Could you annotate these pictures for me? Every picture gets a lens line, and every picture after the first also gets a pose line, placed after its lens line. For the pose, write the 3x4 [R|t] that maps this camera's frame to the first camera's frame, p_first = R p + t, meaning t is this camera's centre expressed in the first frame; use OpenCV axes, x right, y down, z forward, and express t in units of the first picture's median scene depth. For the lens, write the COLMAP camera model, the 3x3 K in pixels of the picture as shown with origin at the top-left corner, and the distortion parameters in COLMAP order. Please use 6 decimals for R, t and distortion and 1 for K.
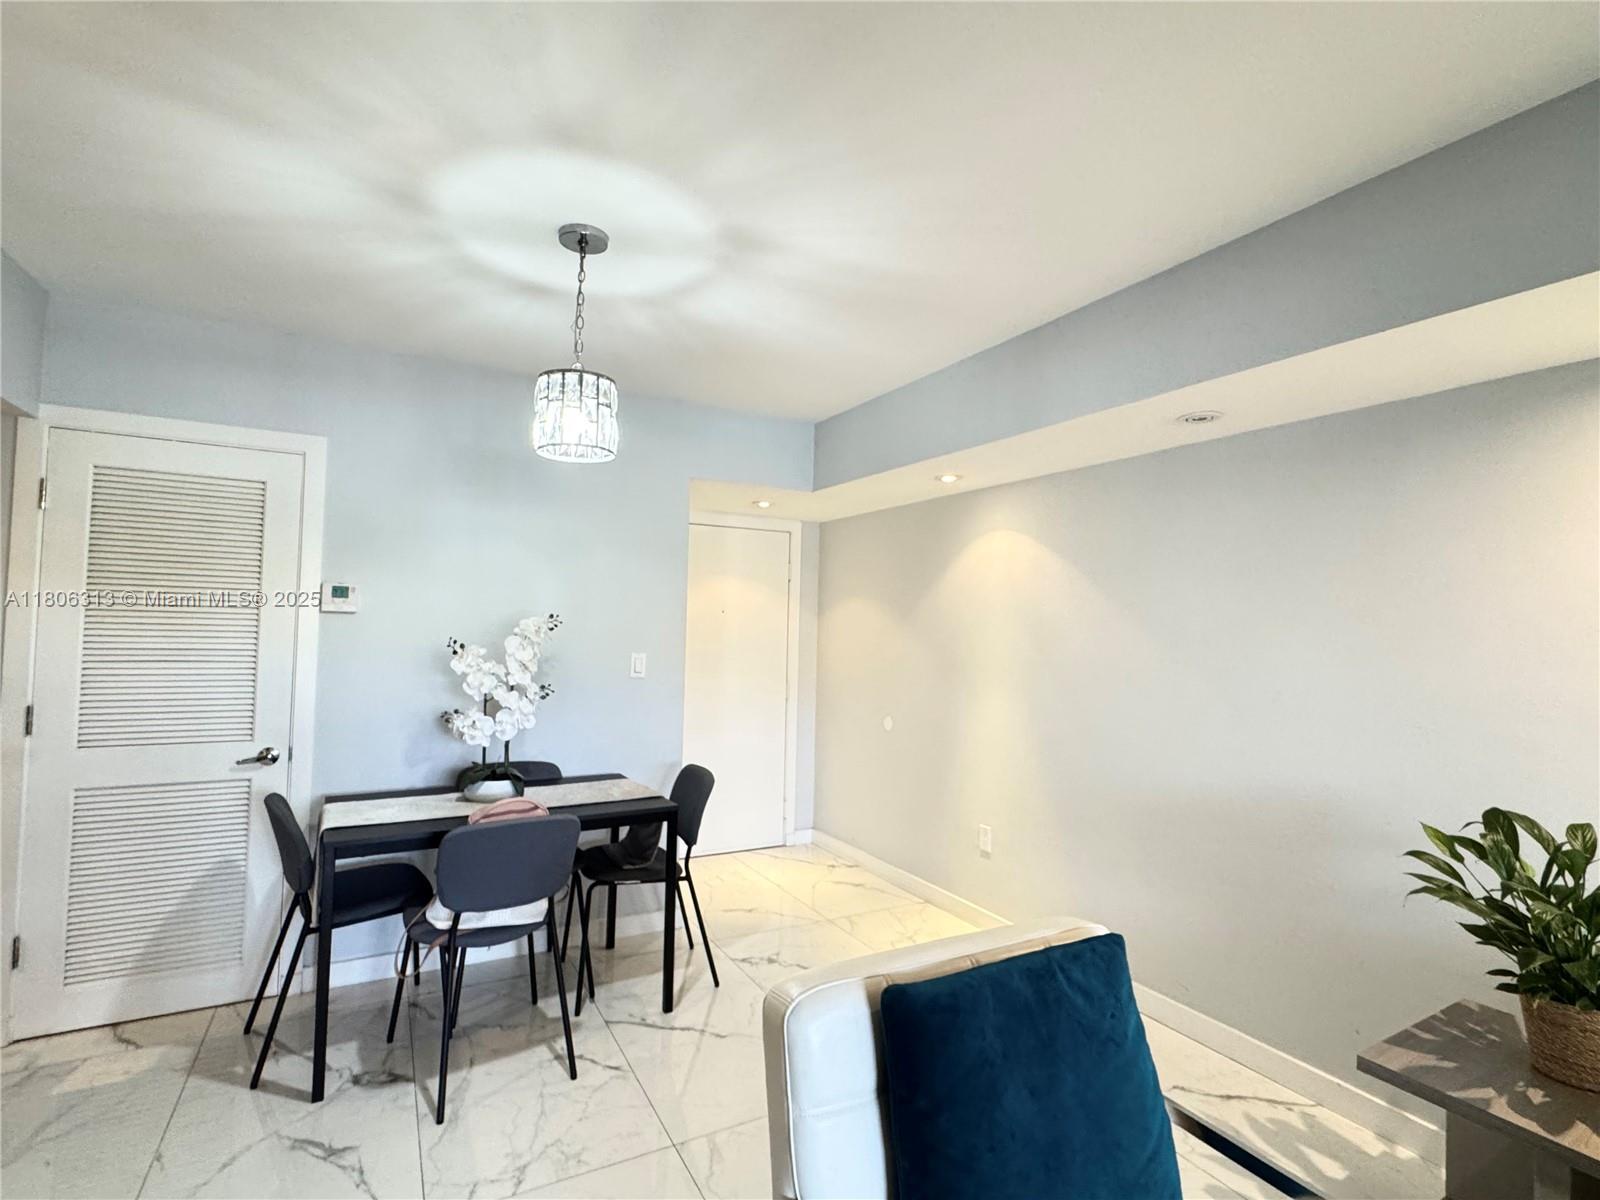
lens RADIAL K [[769.3, 0, 798.2], [0, 769.3, 595.9], [0, 0, 1]] dist [-0.002413, 0.000840]
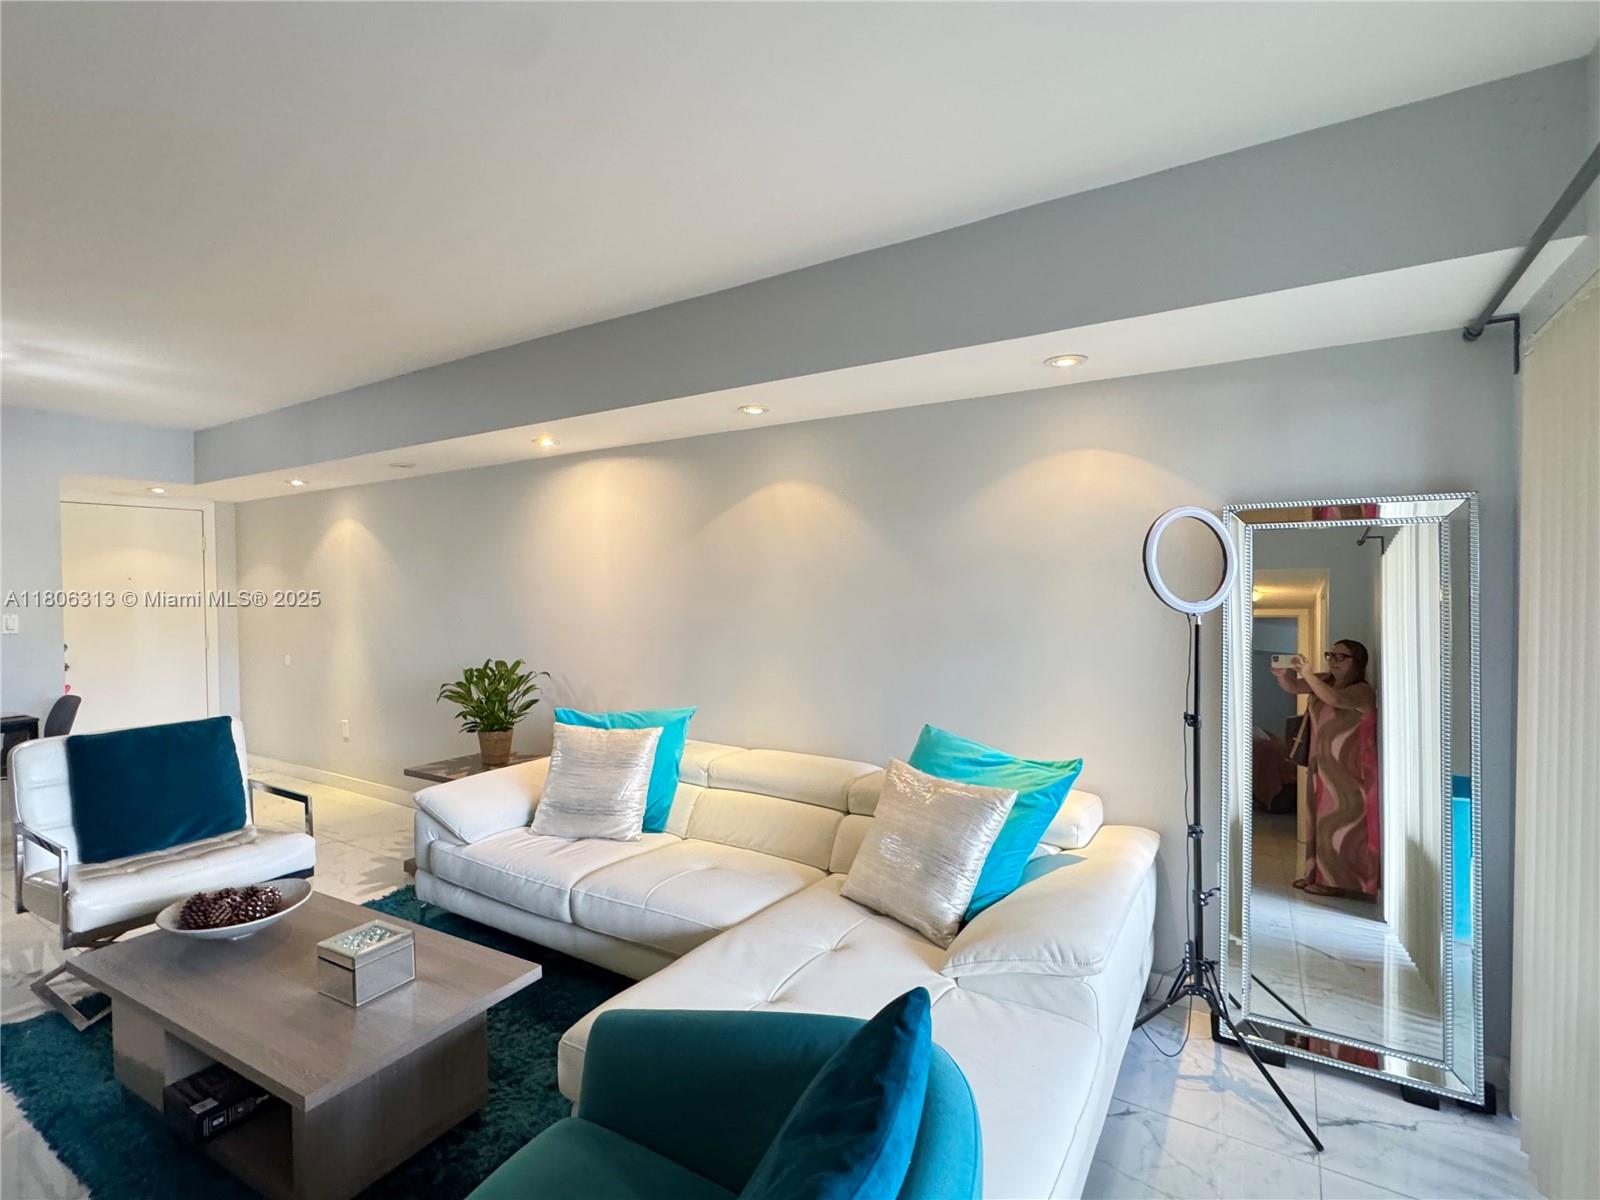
lens RADIAL K [[769.3, 0, 804.4], [0, 769.3, 594.4], [0, 0, 1]] dist [-0.002413, 0.000840]
pose [[0.873183, -0.037236, 0.485969, 0.280836], [0.010352, 0.998269, 0.057889, -0.015560], [-0.487283, -0.045517, 0.872057, -0.641935]]
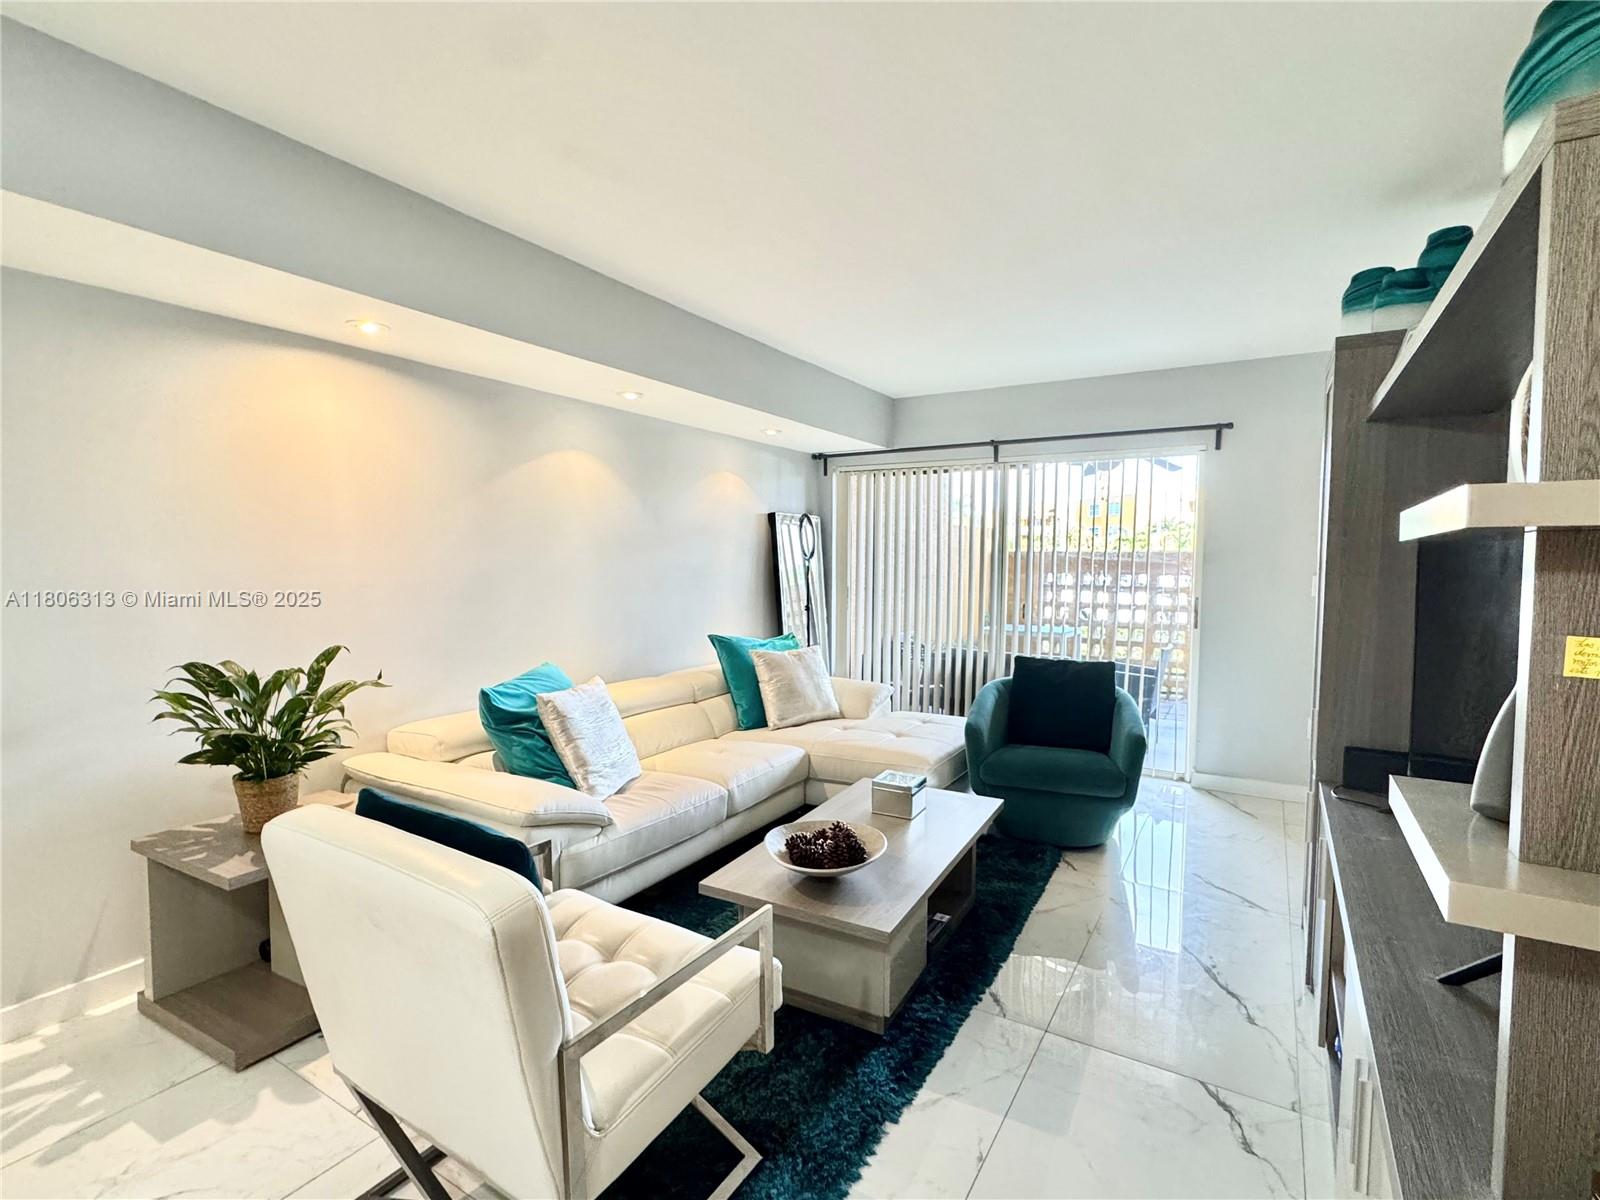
lens RADIAL K [[769.3, 0, 792.2], [0, 769.3, 600.4], [0, 0, 1]] dist [-0.002413, 0.000840]
pose [[-0.495597, -0.074148, 0.865382, -0.389780], [-0.048425, 0.997158, 0.057707, 0.032712], [-0.867201, -0.013307, -0.497780, 0.524996]]
